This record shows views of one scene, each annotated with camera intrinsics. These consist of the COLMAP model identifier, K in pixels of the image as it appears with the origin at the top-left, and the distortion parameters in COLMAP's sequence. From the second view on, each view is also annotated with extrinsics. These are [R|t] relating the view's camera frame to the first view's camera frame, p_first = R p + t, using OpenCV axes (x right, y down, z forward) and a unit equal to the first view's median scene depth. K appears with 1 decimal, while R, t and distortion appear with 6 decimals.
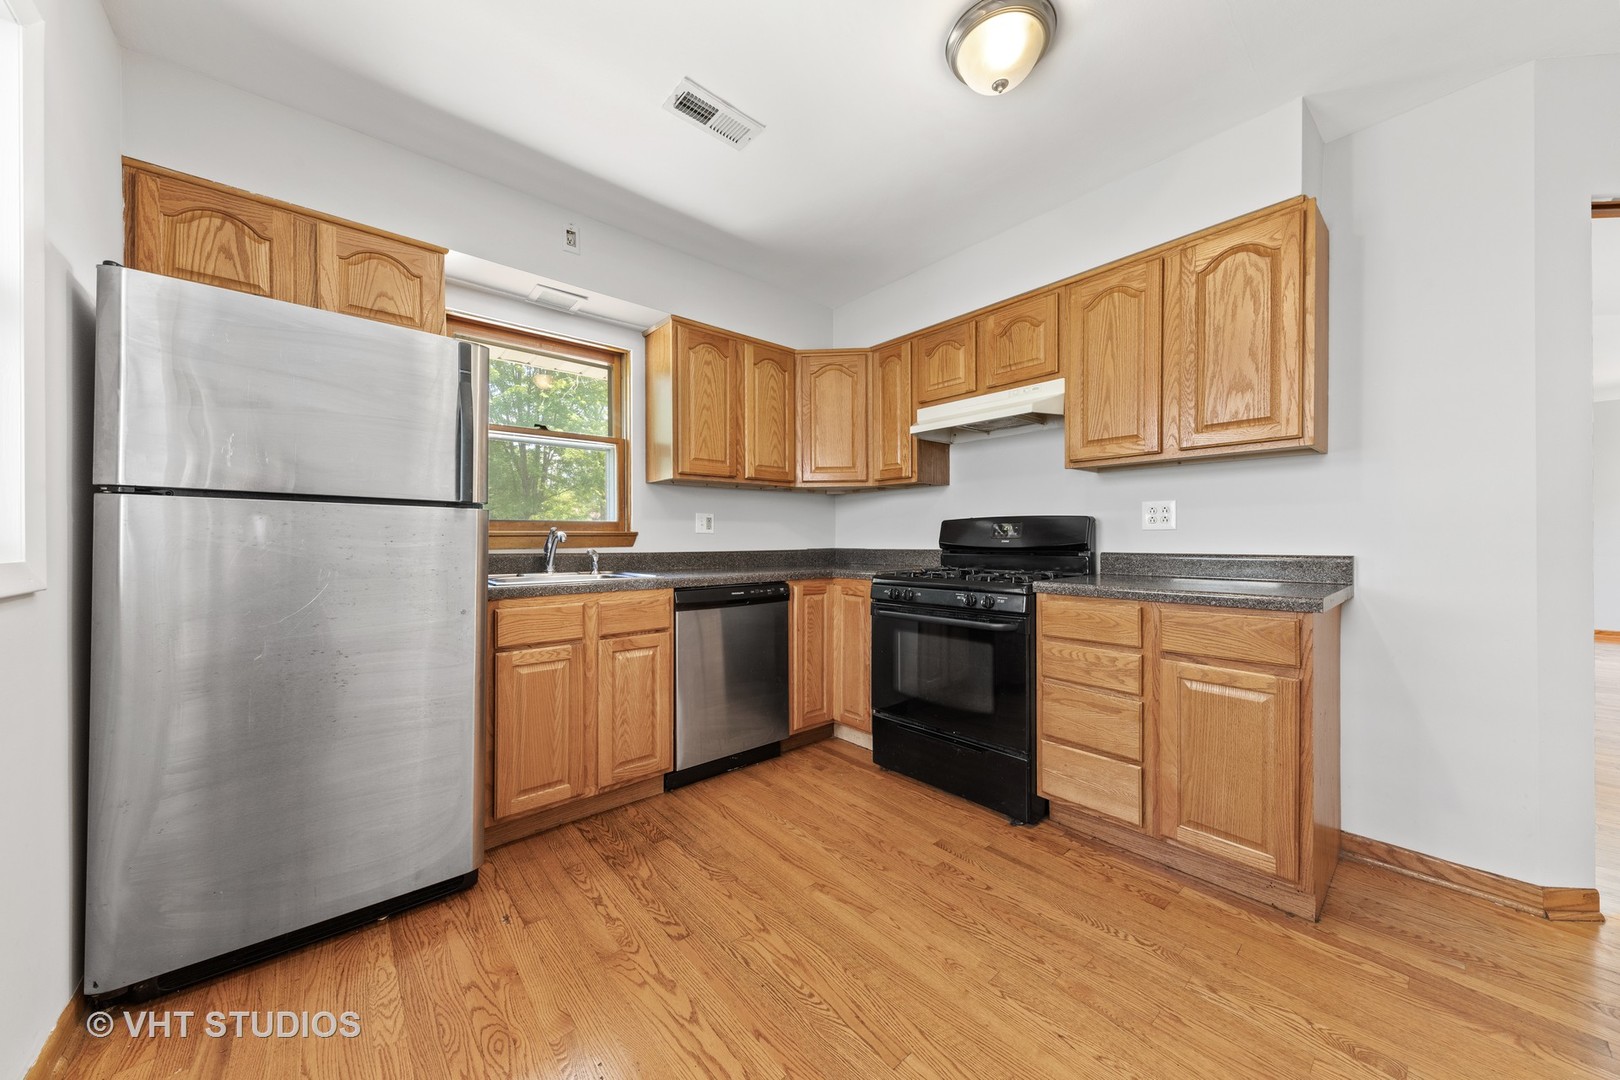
lens RADIAL K [[554.7, 0, 805.7], [0, 554.7, 542.1], [0, 0, 1]] dist [0.011508, -0.000003]
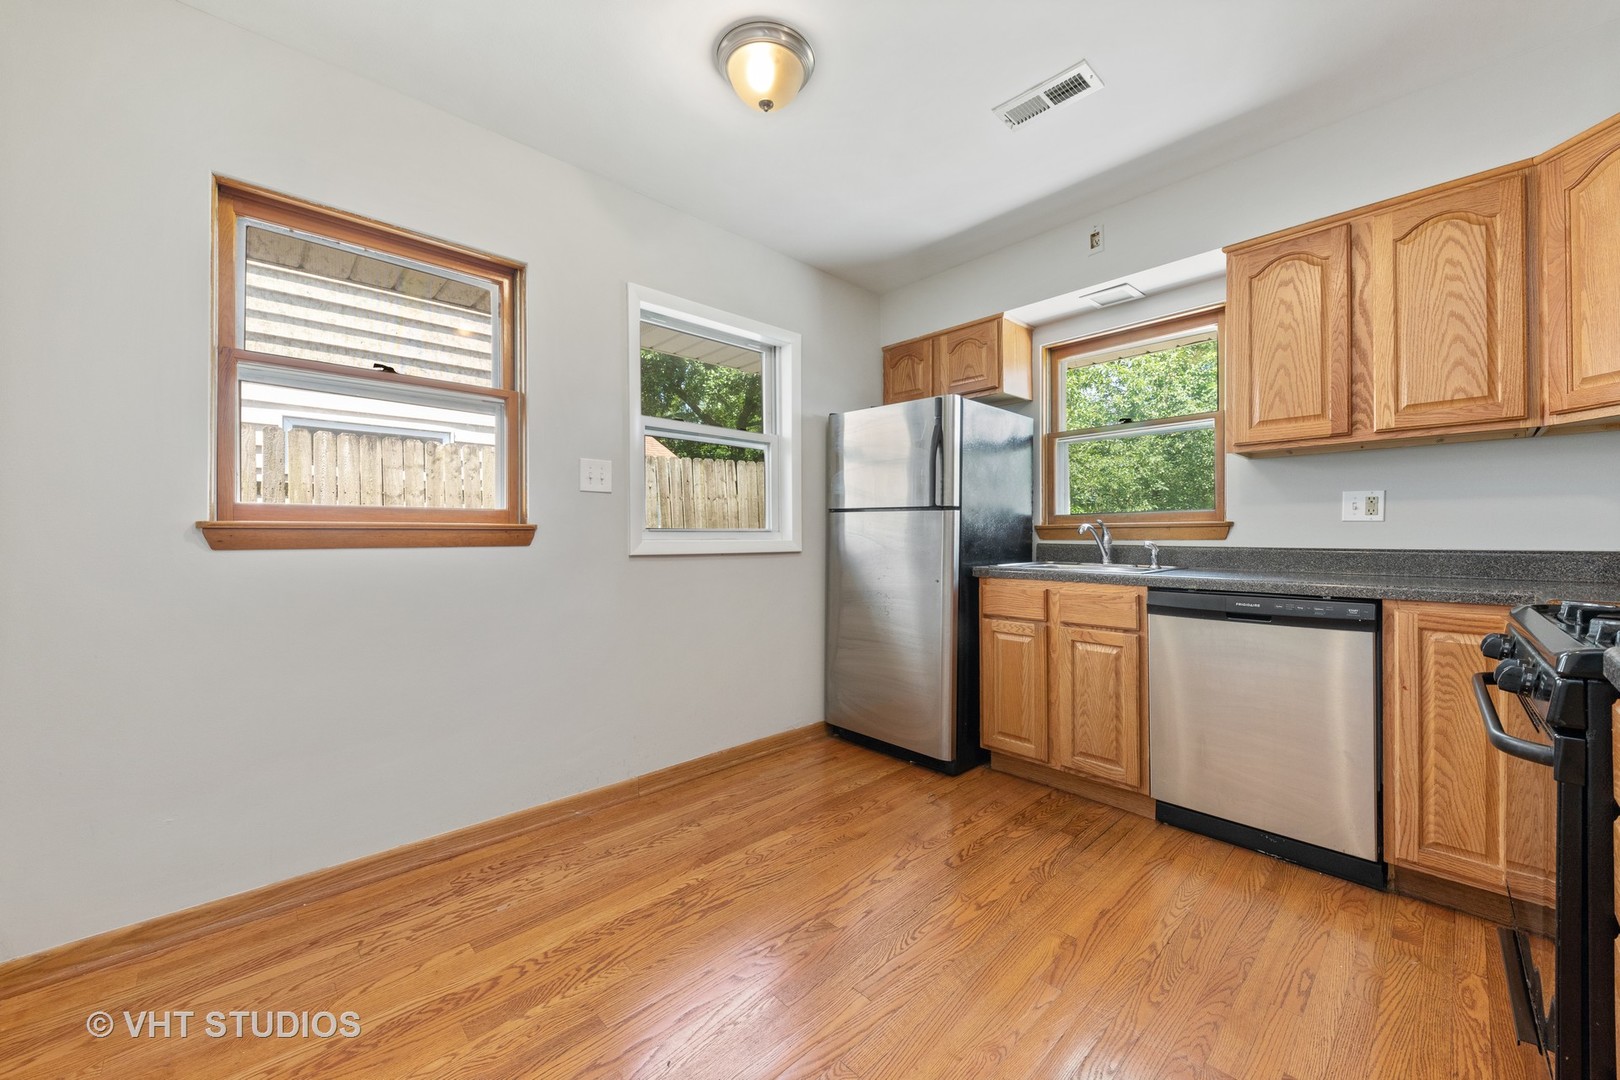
lens RADIAL K [[604.5, 0, 802.8], [0, 604.5, 537.2], [0, 0, 1]] dist [-0.000480, -0.000304]
pose [[0.042430, 0.005374, -0.999085, 0.711835], [-0.003536, 0.999980, 0.005229, 0.002430], [0.999093, 0.003311, 0.042448, 0.429073]]
